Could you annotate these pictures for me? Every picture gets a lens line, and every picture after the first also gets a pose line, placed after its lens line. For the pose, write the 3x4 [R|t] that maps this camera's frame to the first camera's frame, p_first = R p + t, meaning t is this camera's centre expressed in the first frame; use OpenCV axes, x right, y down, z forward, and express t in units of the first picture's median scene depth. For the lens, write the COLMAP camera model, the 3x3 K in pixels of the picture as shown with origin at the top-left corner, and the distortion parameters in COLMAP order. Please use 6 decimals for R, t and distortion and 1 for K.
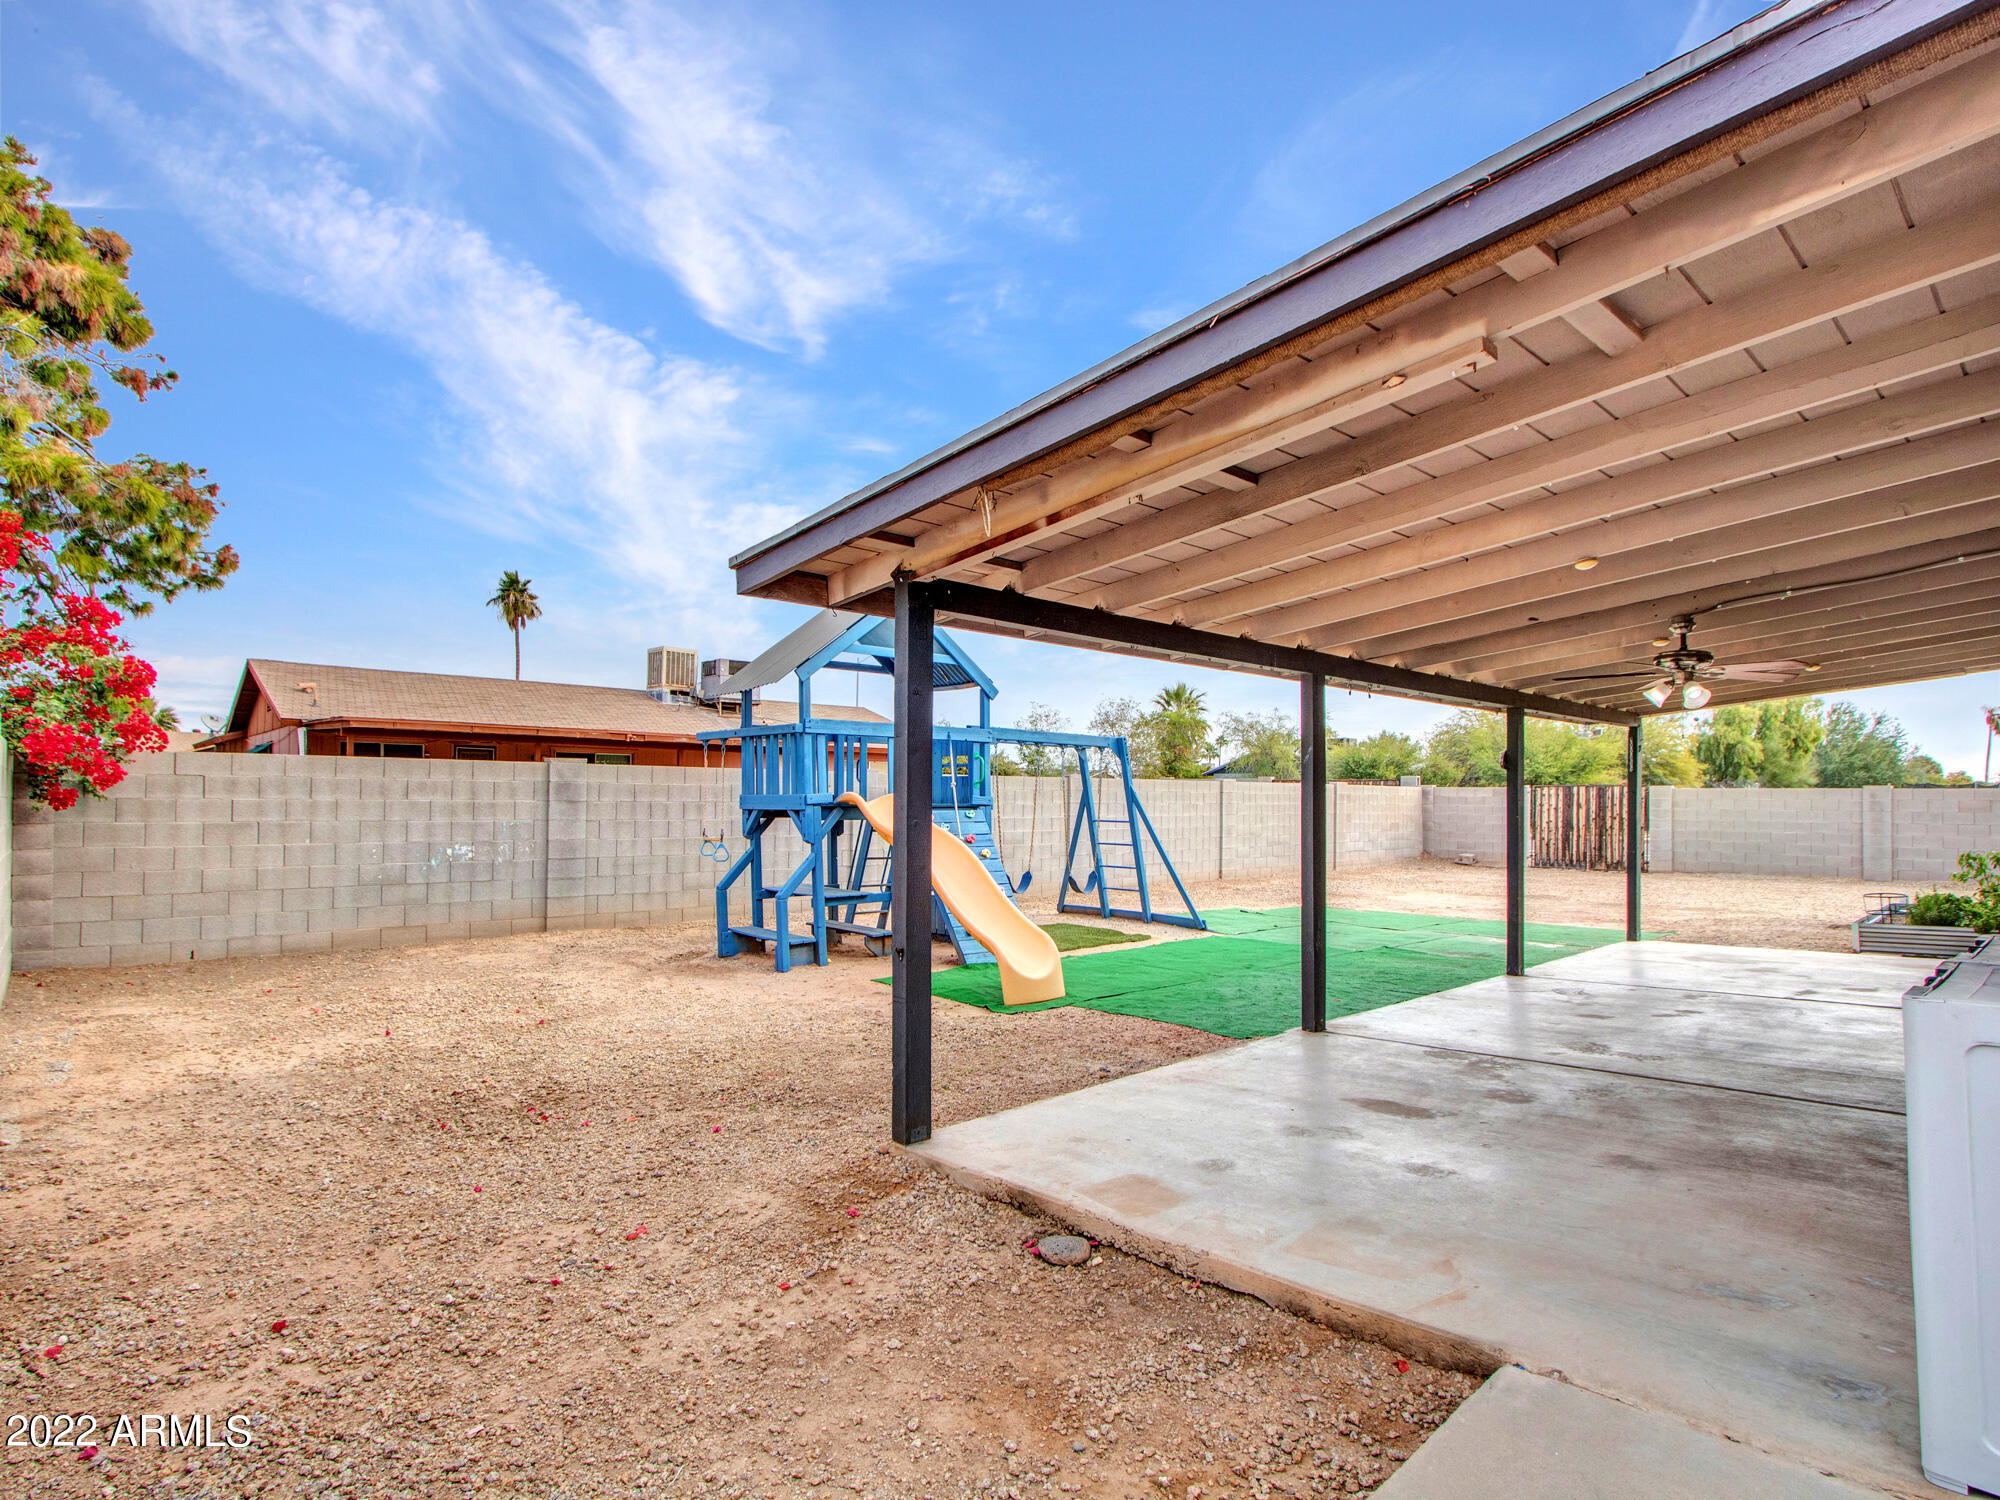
lens RADIAL K [[1061.5, 0, 986.7], [0, 1061.5, 785.1], [0, 0, 1]] dist [-0.010680, 0.002110]
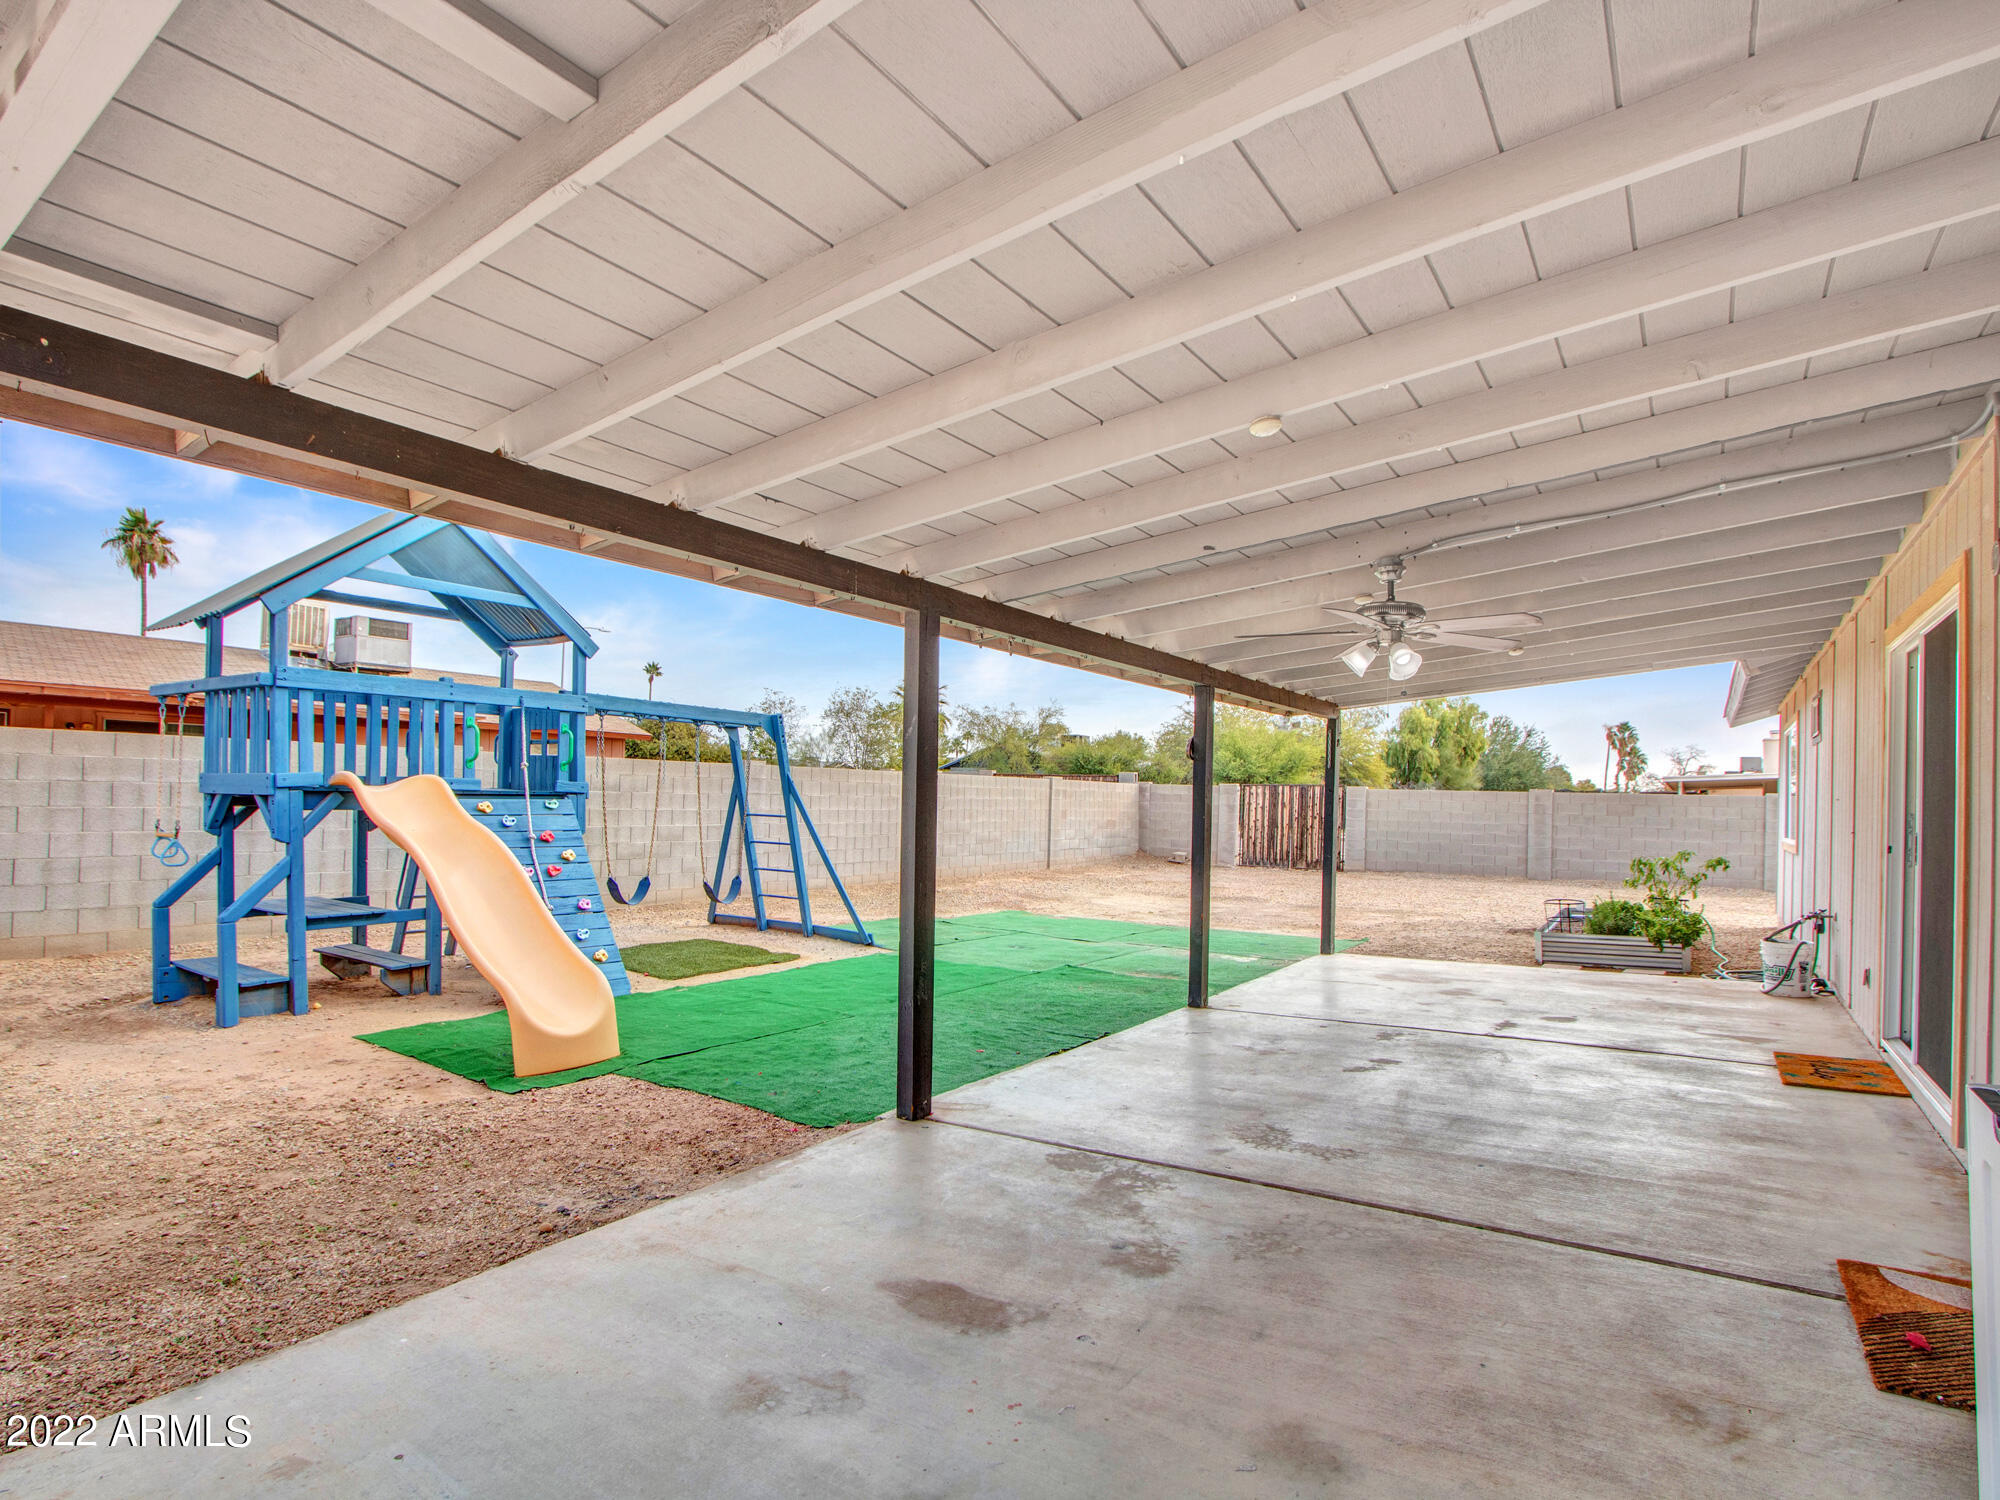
lens RADIAL K [[1061.5, 0, 986.7], [0, 1061.5, 785.1], [0, 0, 1]] dist [-0.010680, 0.002110]
pose [[0.972845, 0.017803, 0.230771, 0.100856], [-0.019399, 0.999801, 0.004646, 0.003117], [-0.230642, -0.008997, 0.972997, 0.161194]]
